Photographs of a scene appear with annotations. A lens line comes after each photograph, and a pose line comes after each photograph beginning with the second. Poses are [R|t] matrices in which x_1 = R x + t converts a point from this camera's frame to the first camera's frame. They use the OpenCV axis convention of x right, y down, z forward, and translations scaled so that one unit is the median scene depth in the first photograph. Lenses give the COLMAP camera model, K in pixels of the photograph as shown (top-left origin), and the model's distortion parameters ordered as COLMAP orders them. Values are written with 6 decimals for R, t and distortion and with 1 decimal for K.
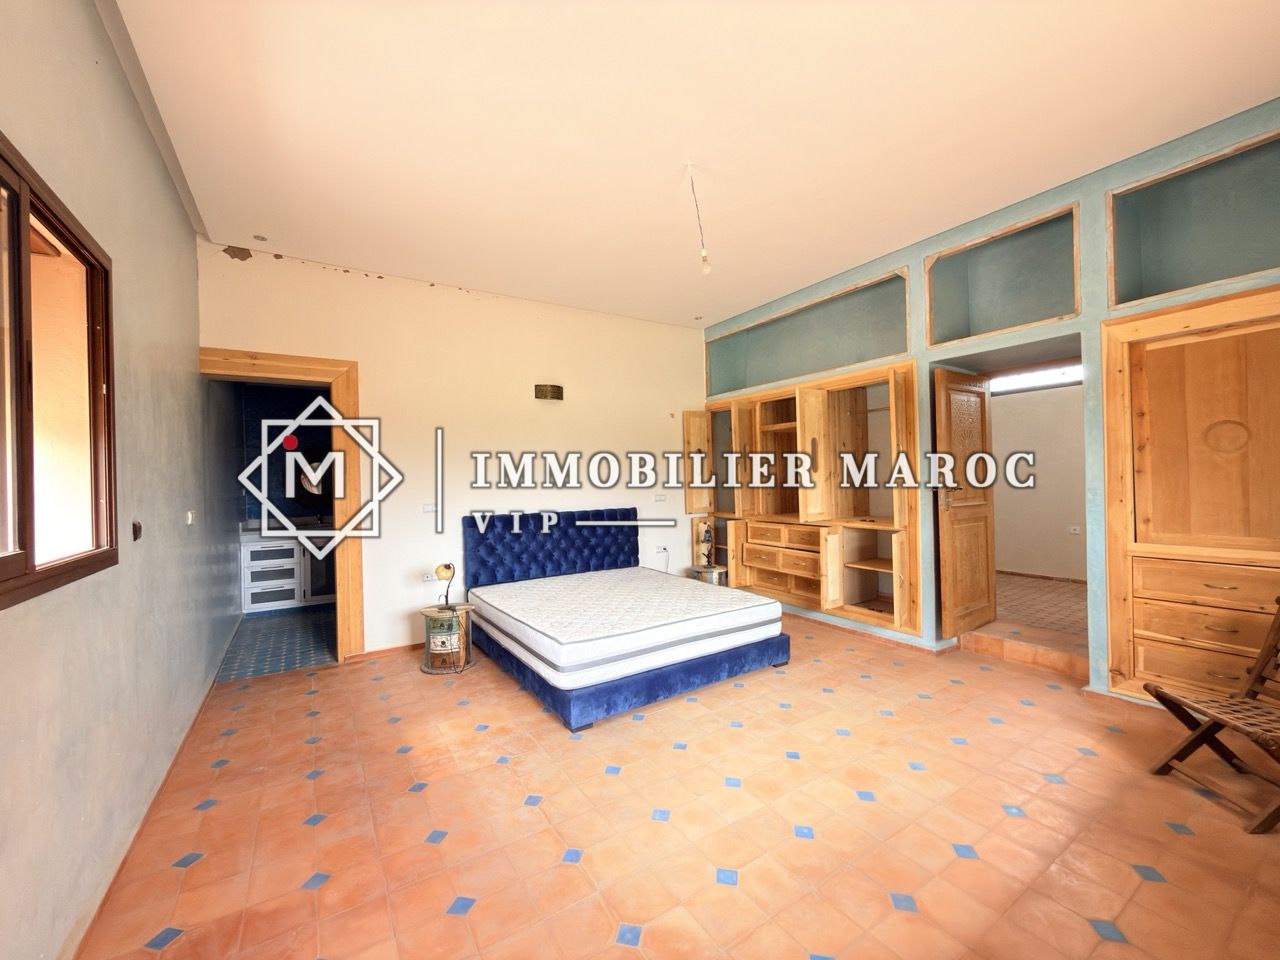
lens RADIAL K [[511.0, 0, 641.6], [0, 511.0, 483.4], [0, 0, 1]] dist [-0.000050, 0.000273]
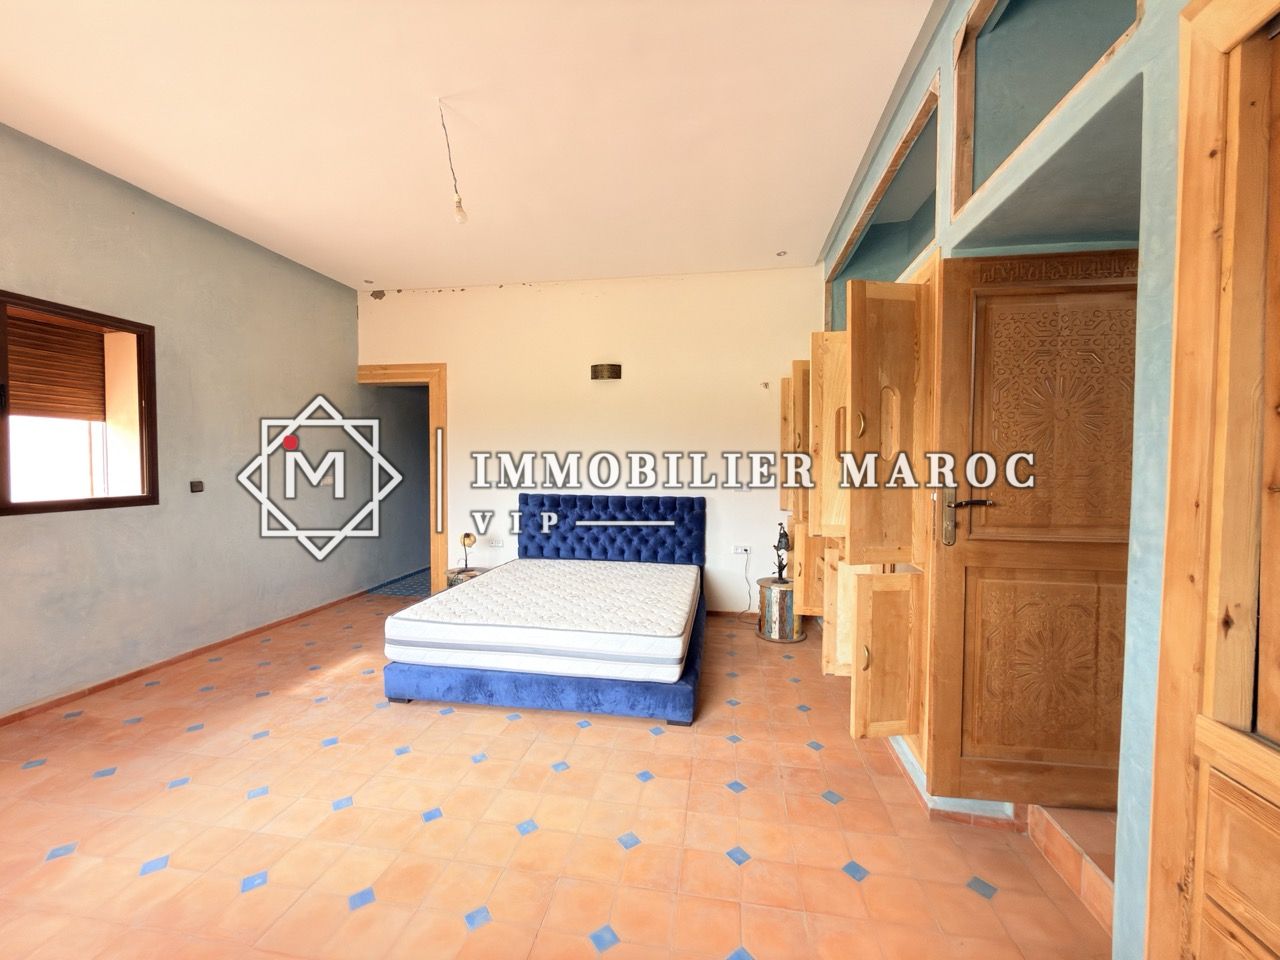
lens RADIAL K [[512.4, 0, 641.4], [0, 512.4, 482.6], [0, 0, 1]] dist [0.000723, 0.000198]
pose [[0.741010, 0.052819, -0.669413, 0.843926], [-0.027114, 0.998442, 0.048767, -0.028484], [0.670946, -0.017987, 0.741288, 0.510395]]
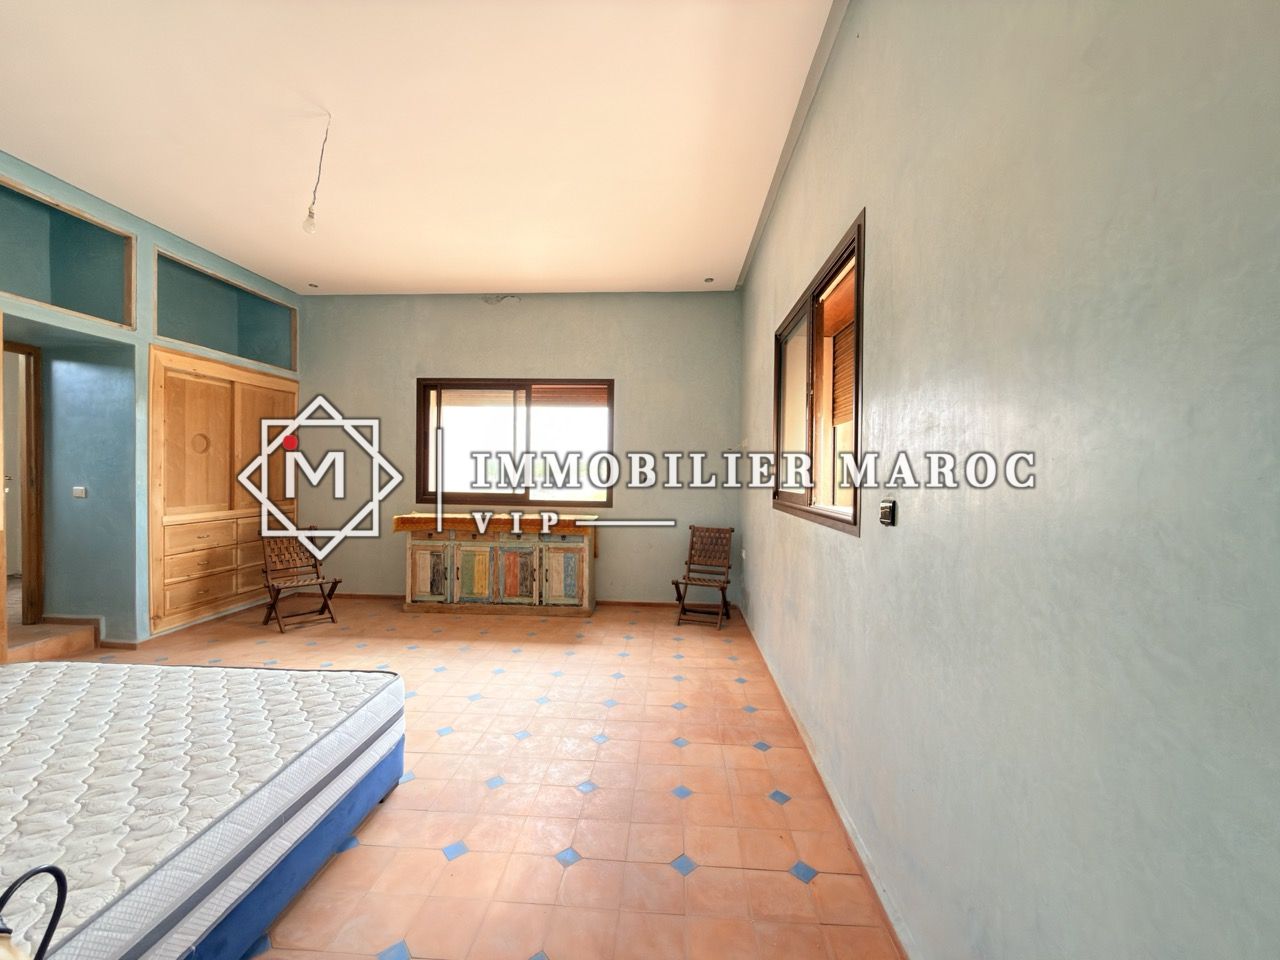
lens RADIAL K [[511.0, 0, 641.6], [0, 511.0, 483.4], [0, 0, 1]] dist [-0.000050, 0.000273]
pose [[-0.806853, 0.004848, 0.590732, -0.788118], [0.010375, 0.999928, 0.005964, 0.032622], [-0.590661, 0.010941, -0.806845, 1.247295]]
